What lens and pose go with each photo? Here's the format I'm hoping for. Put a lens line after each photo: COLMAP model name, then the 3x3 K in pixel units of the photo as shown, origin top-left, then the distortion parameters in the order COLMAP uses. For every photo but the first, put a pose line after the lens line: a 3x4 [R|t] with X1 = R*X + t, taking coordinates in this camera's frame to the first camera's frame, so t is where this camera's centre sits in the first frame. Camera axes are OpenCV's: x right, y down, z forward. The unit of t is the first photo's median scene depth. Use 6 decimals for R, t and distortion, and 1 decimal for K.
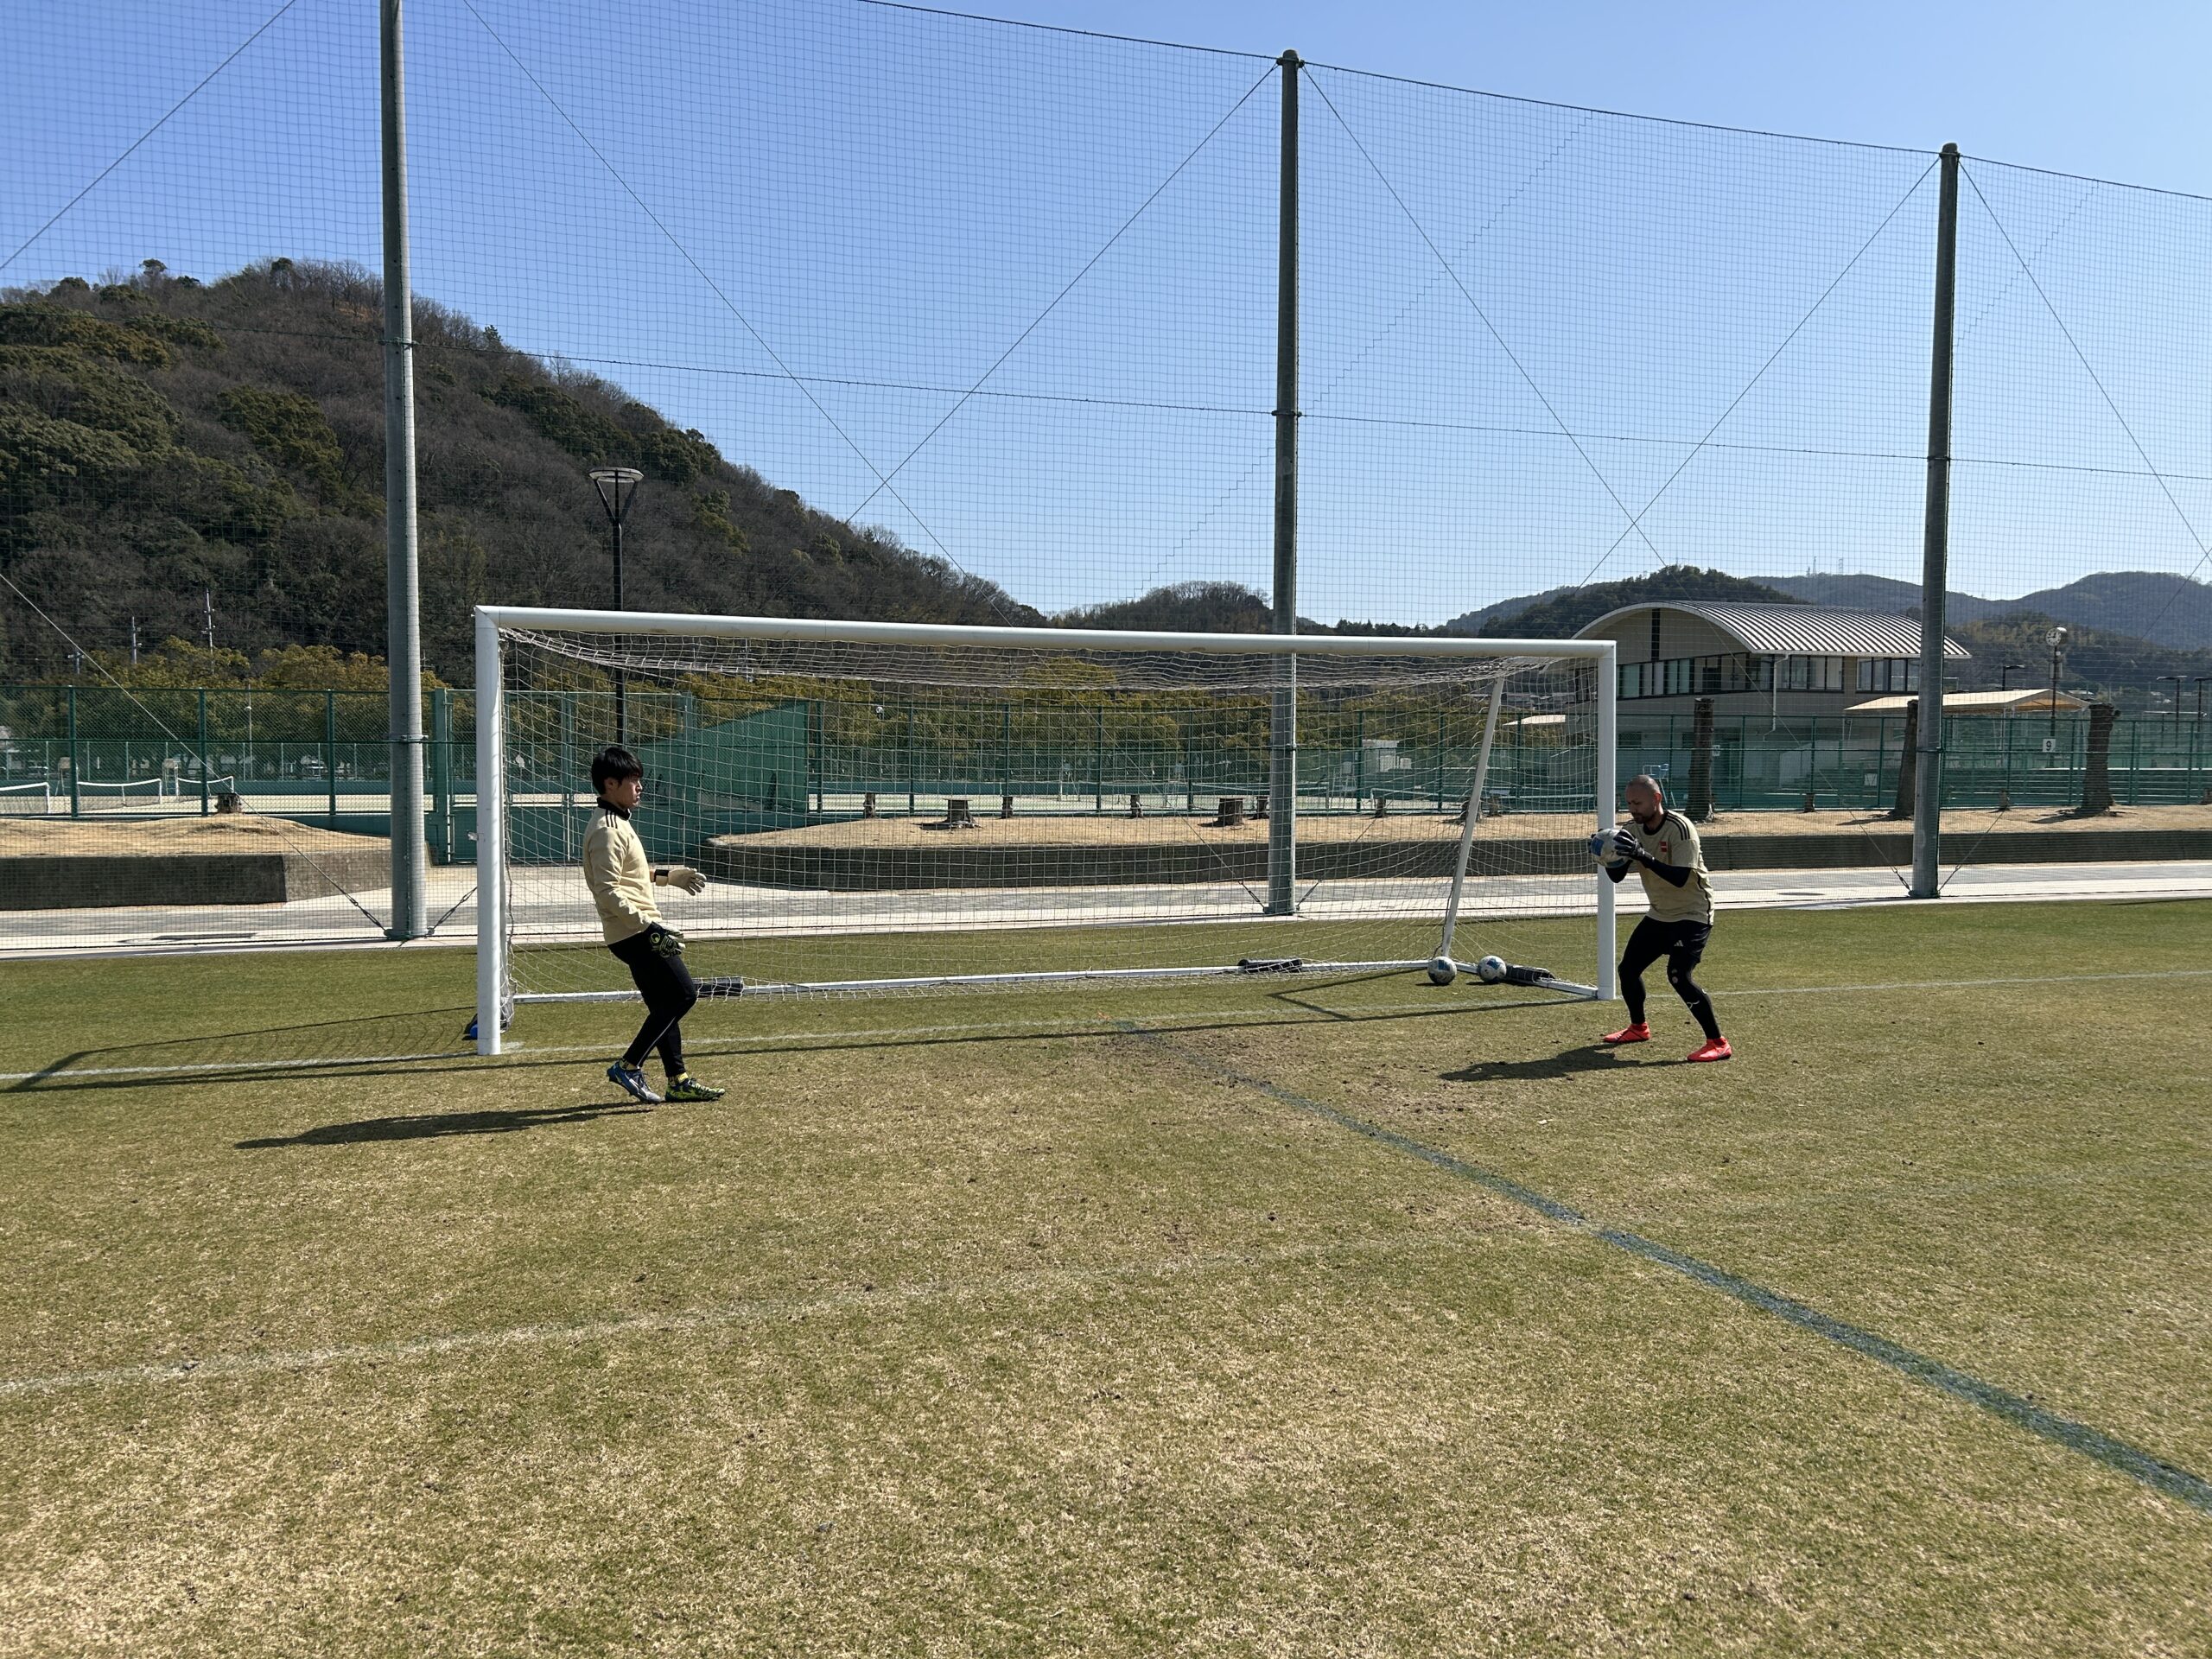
lens RADIAL K [[1679.2, 0, 1127.4], [0, 1679.2, 840.5], [0, 0, 1]] dist [0.074019, -0.069611]
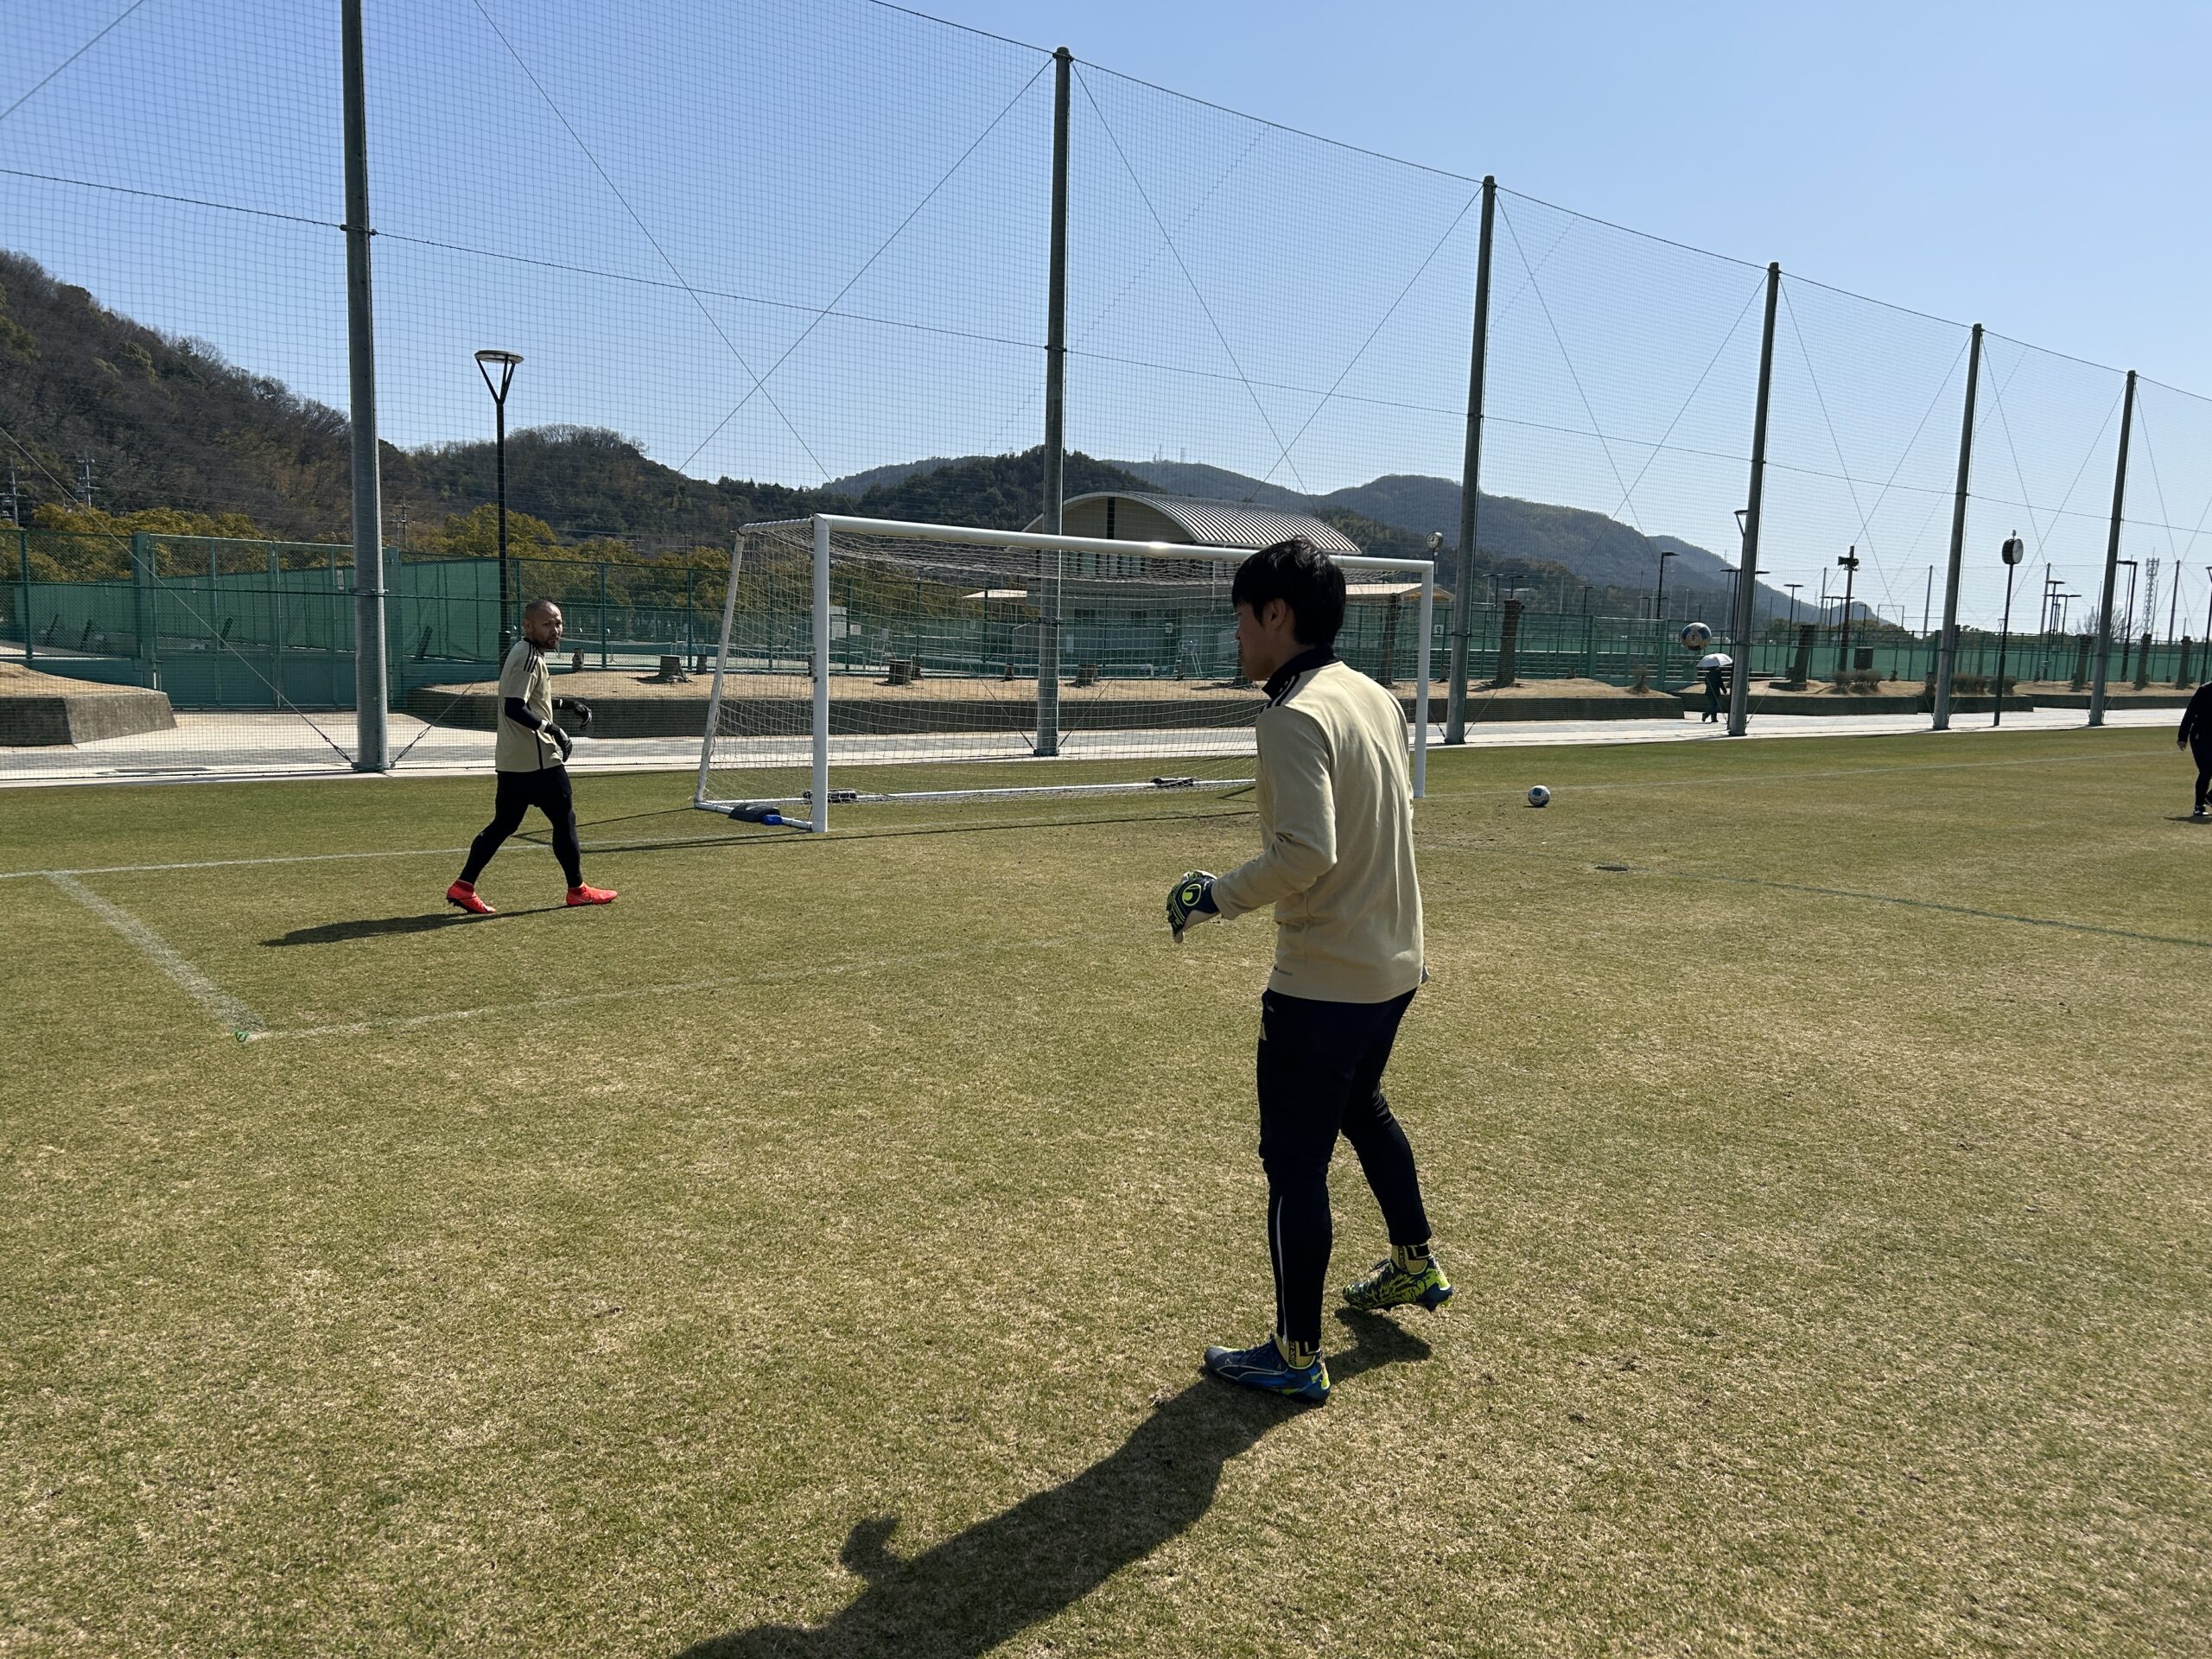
lens RADIAL K [[1679.2, 0, 1091.9], [0, 1679.2, 822.0], [0, 0, 1]] dist [0.074019, -0.069611]
pose [[0.939100, -0.013969, 0.343359, -0.244700], [-0.009886, 0.997662, 0.067626, 0.006851], [-0.343501, -0.066902, 0.936766, -0.149702]]
